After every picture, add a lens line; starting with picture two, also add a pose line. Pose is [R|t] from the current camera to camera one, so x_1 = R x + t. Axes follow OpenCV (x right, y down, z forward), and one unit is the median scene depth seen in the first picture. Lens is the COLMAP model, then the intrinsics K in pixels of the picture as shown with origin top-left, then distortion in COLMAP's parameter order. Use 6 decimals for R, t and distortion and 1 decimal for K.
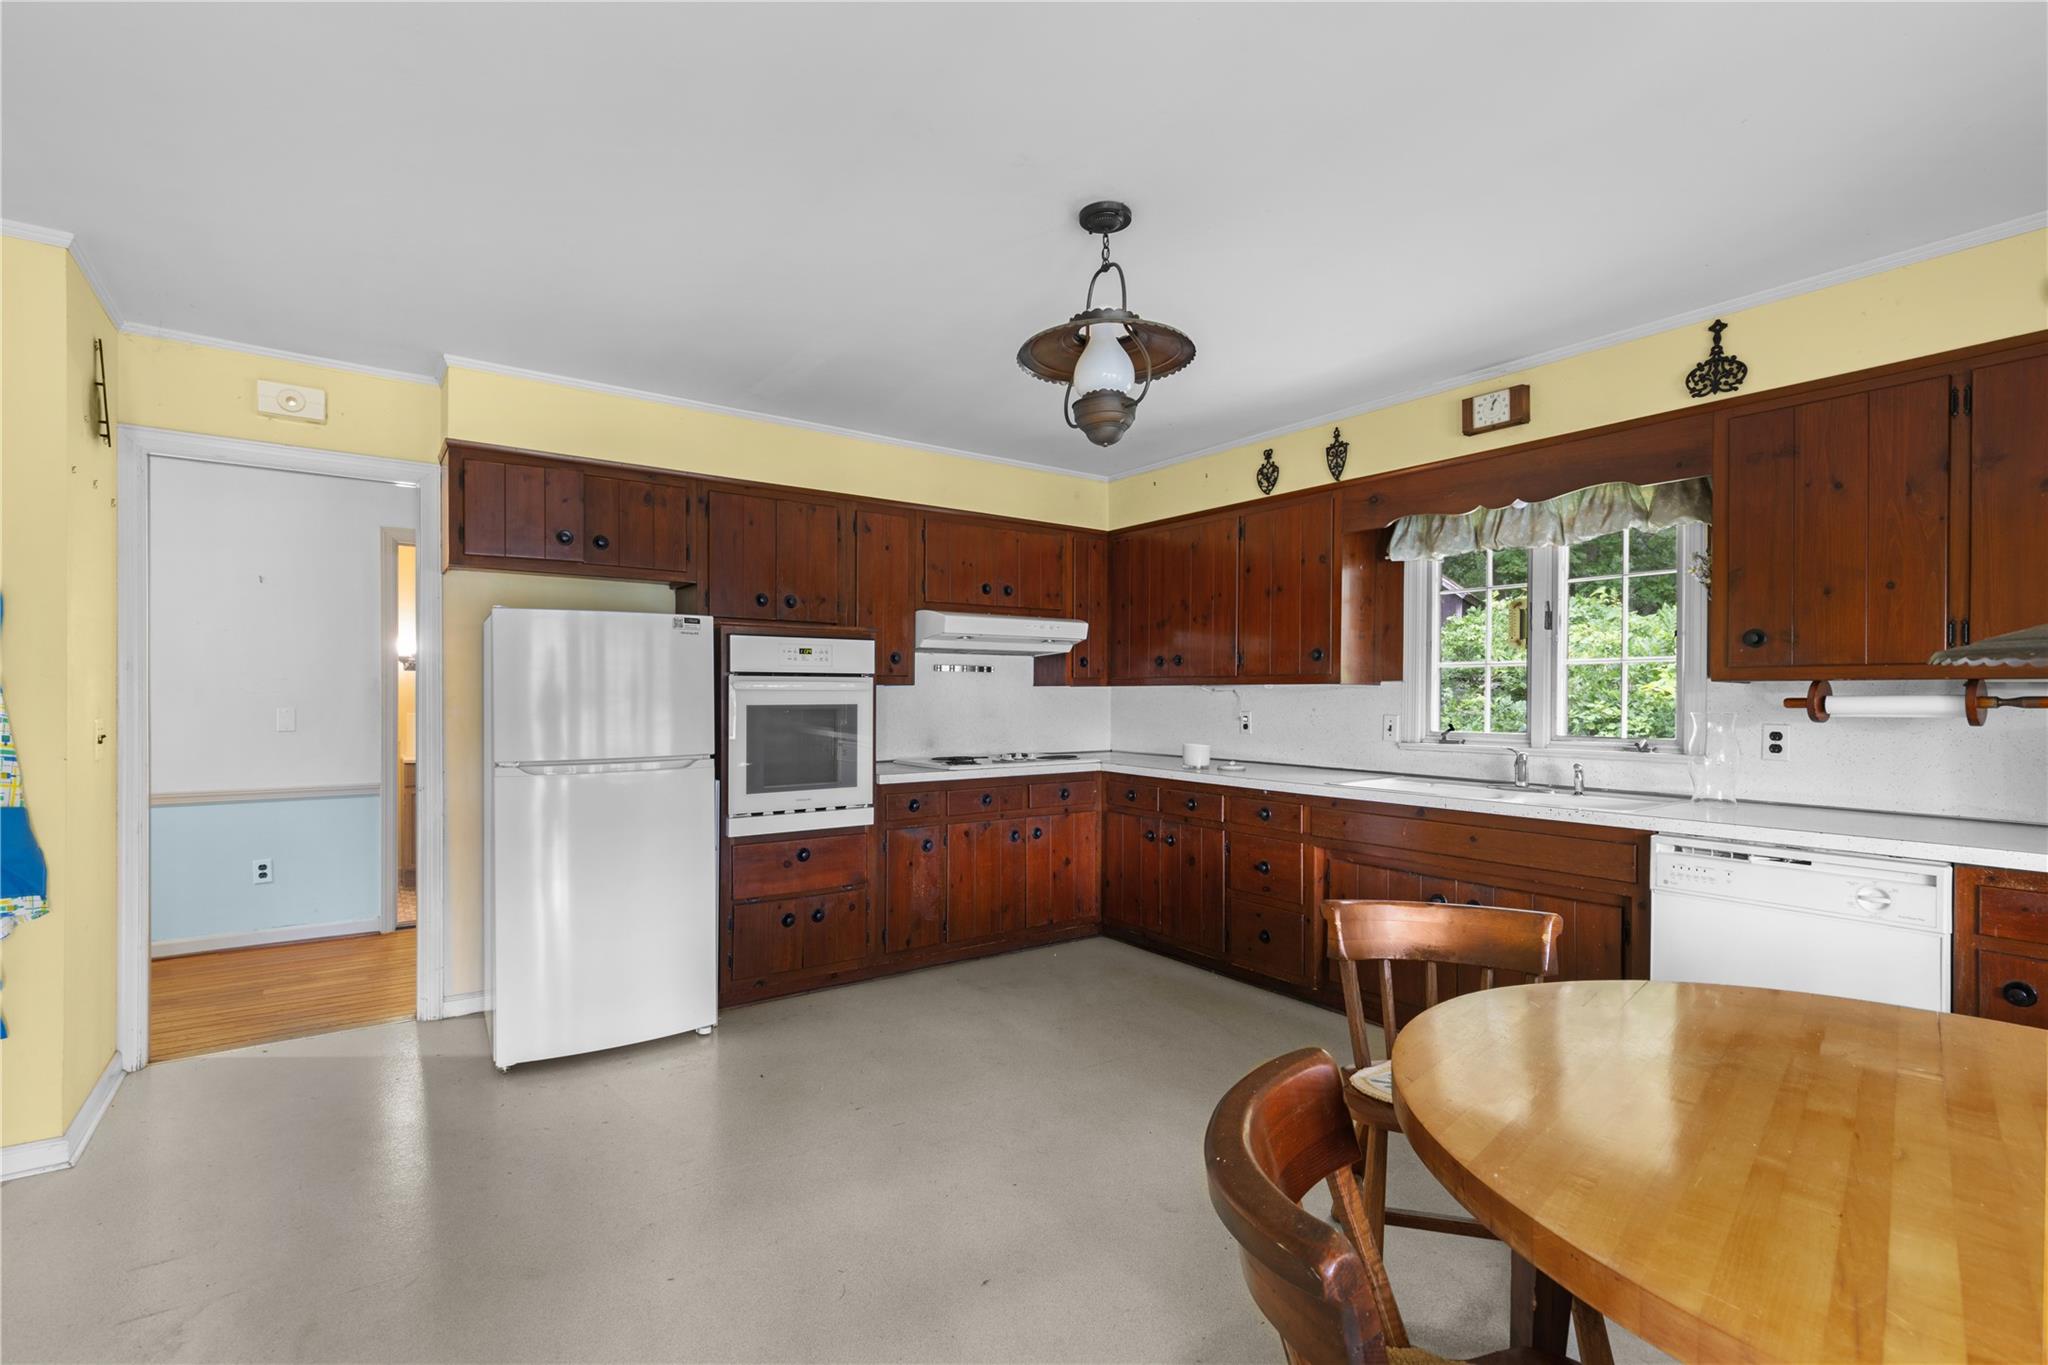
lens RADIAL K [[941.4, 0, 1028.9], [0, 941.4, 693.5], [0, 0, 1]] dist [0.026427, -0.000096]
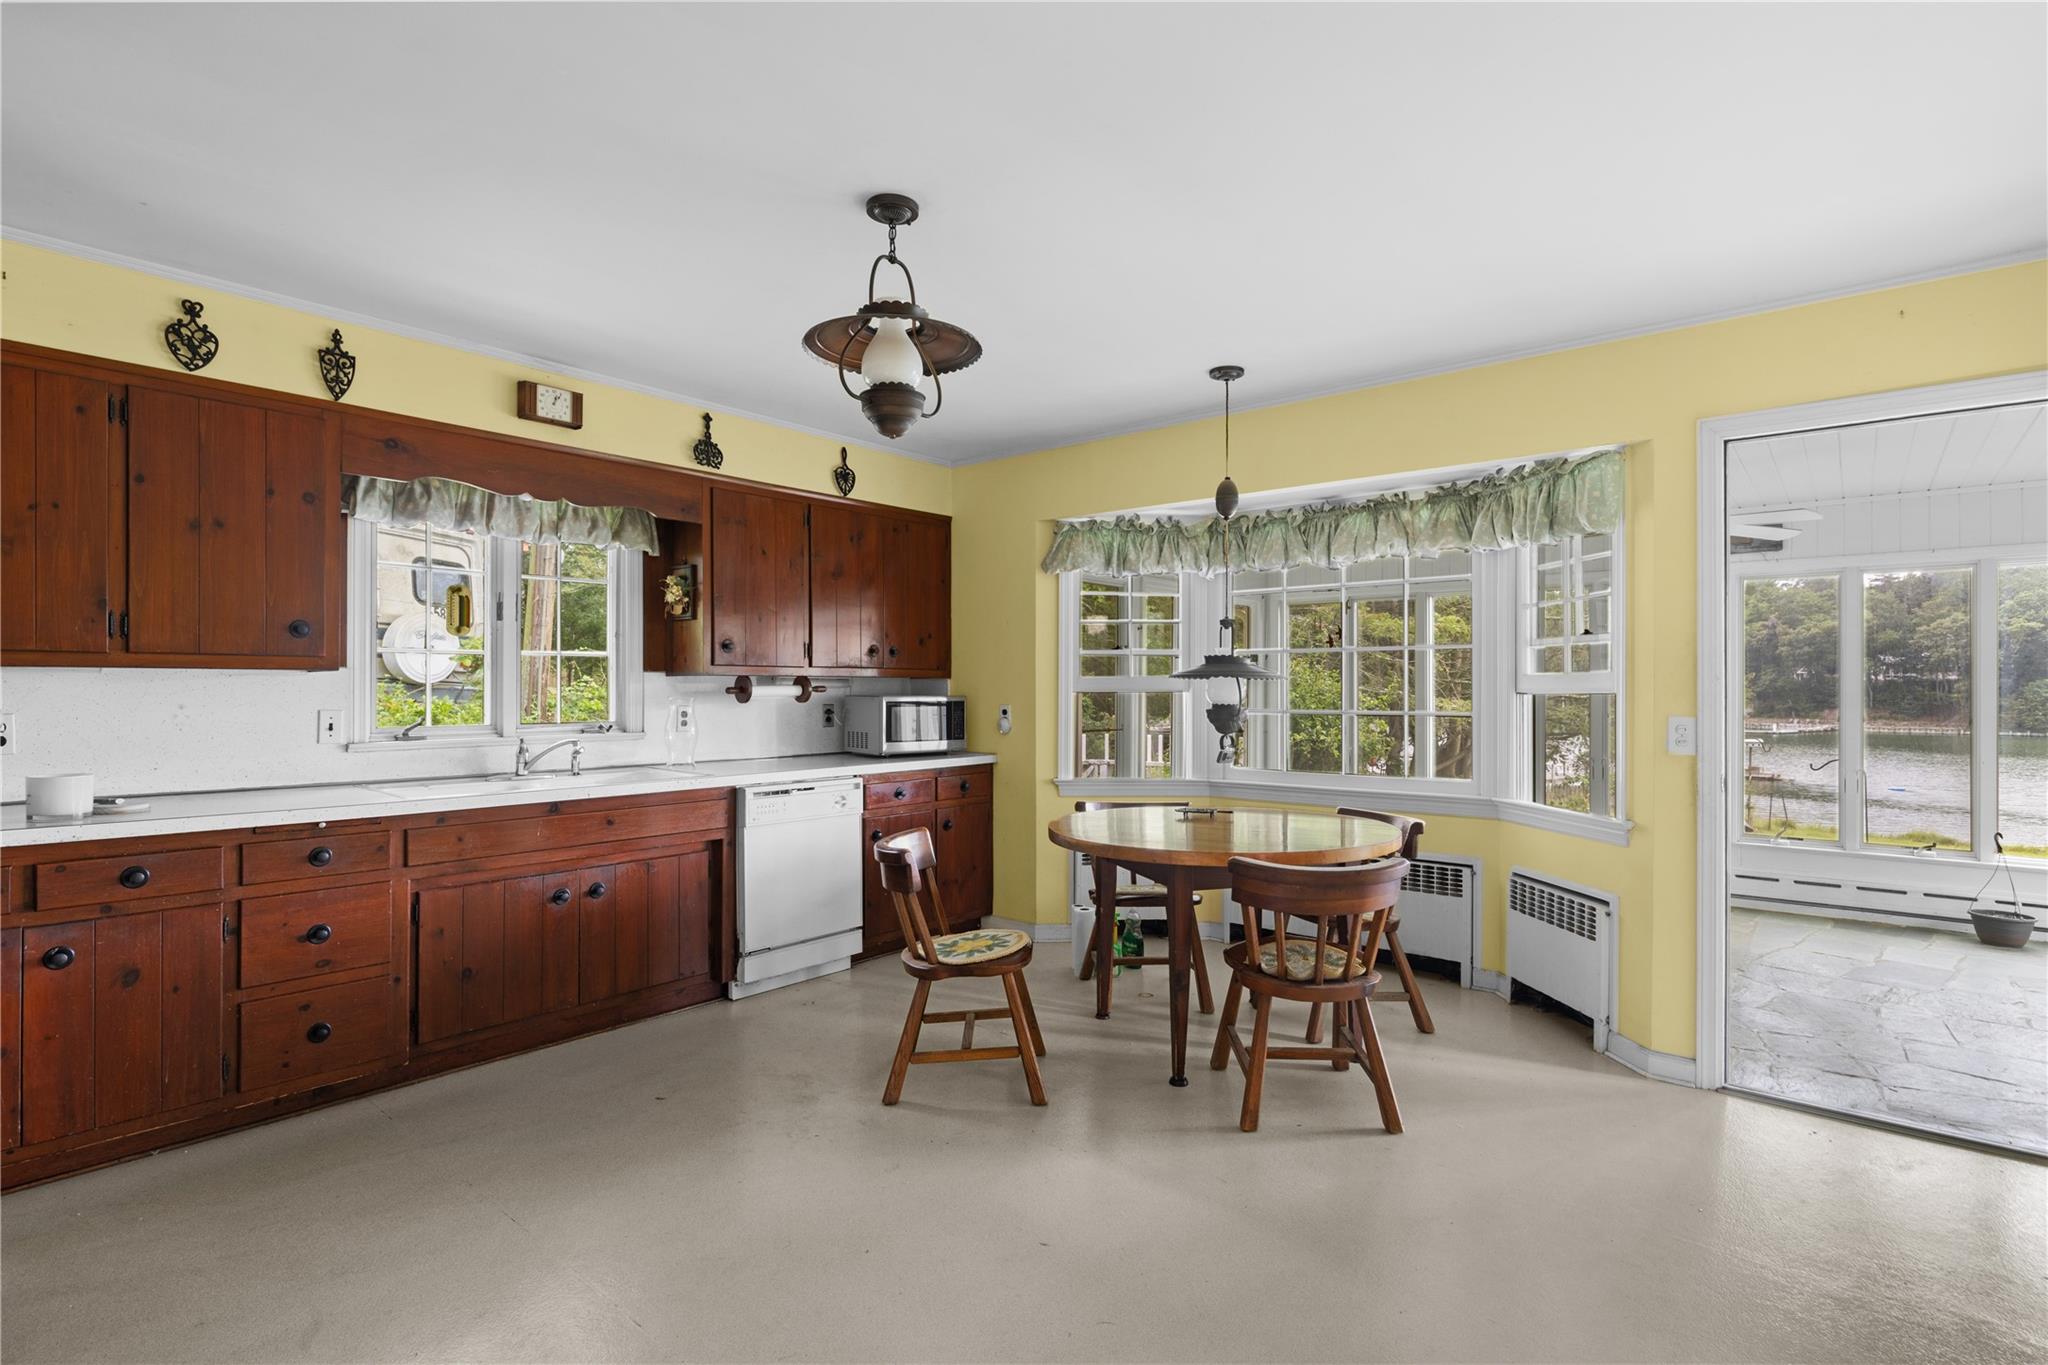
lens RADIAL K [[1008.2, 0, 1024.0], [0, 1008.2, 682.5], [0, 0, 1]] dist [-0.000197, 0.000116]
pose [[-0.242424, 0.001220, 0.970170, -0.659624], [-0.002766, 0.999994, -0.001948, -0.000551], [-0.970166, -0.003156, -0.242419, 0.749112]]
